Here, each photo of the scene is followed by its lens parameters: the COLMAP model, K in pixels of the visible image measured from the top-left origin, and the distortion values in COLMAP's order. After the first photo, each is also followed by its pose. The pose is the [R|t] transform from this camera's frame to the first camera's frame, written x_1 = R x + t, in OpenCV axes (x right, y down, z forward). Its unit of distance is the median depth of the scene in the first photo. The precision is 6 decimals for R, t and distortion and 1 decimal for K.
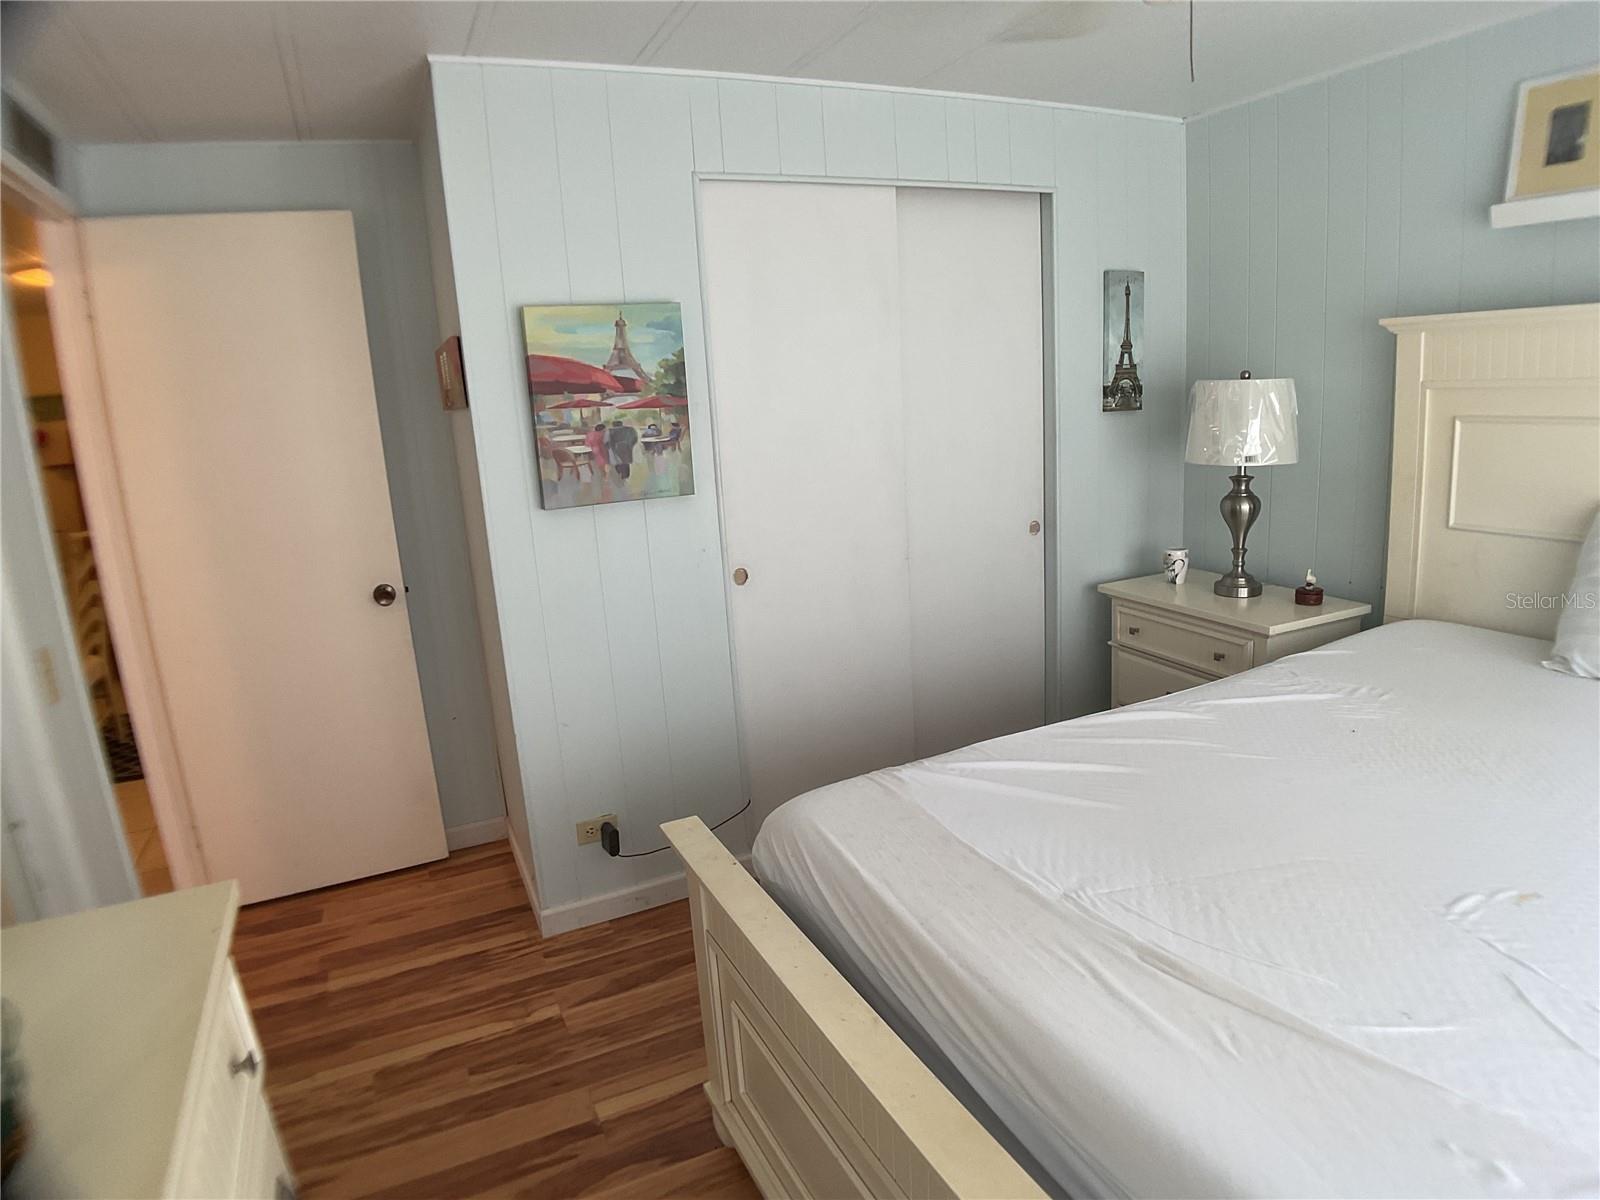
lens RADIAL K [[916.0, 0, 799.2], [0, 916.0, 597.4], [0, 0, 1]] dist [-0.084518, -0.001015]
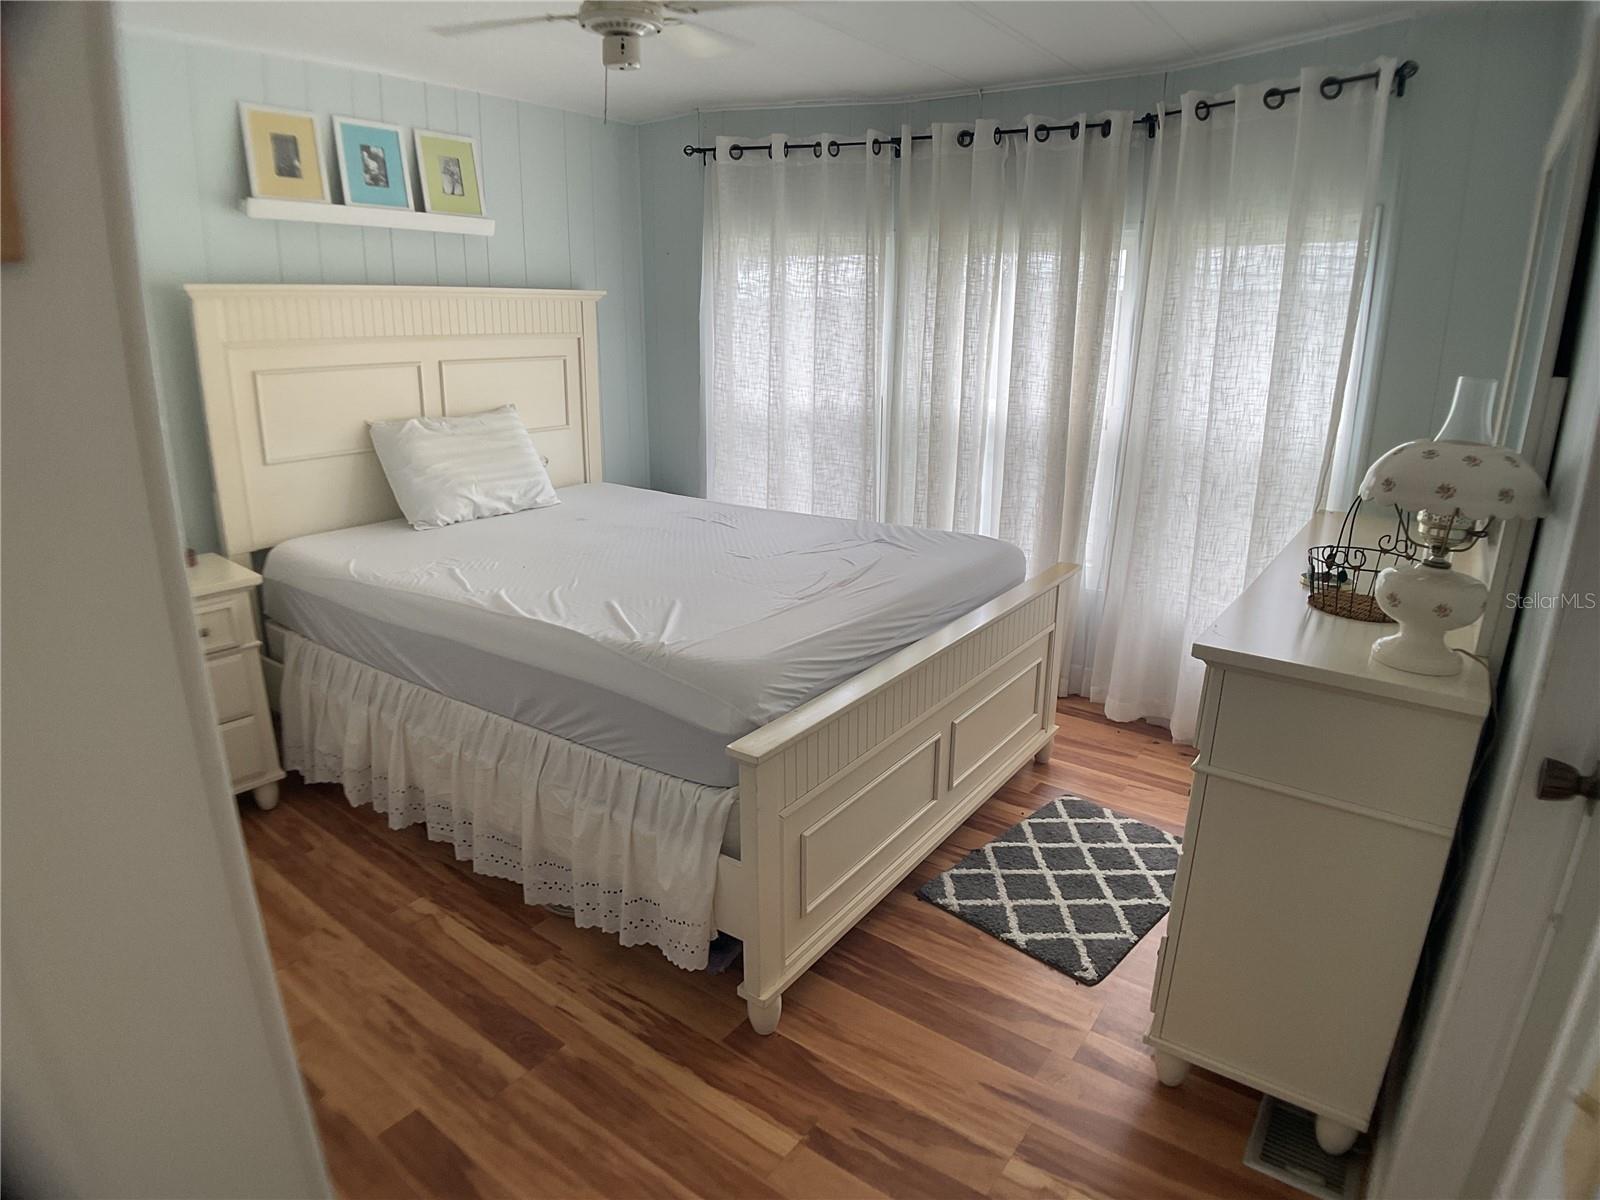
lens RADIAL K [[916.0, 0, 794.3], [0, 916.0, 602.5], [0, 0, 1]] dist [-0.084518, -0.001015]
pose [[-0.477667, -0.188741, 0.858027, -0.834439], [0.217474, 0.920852, 0.323629, -0.170932], [-0.851199, 0.341185, -0.398815, 1.122790]]
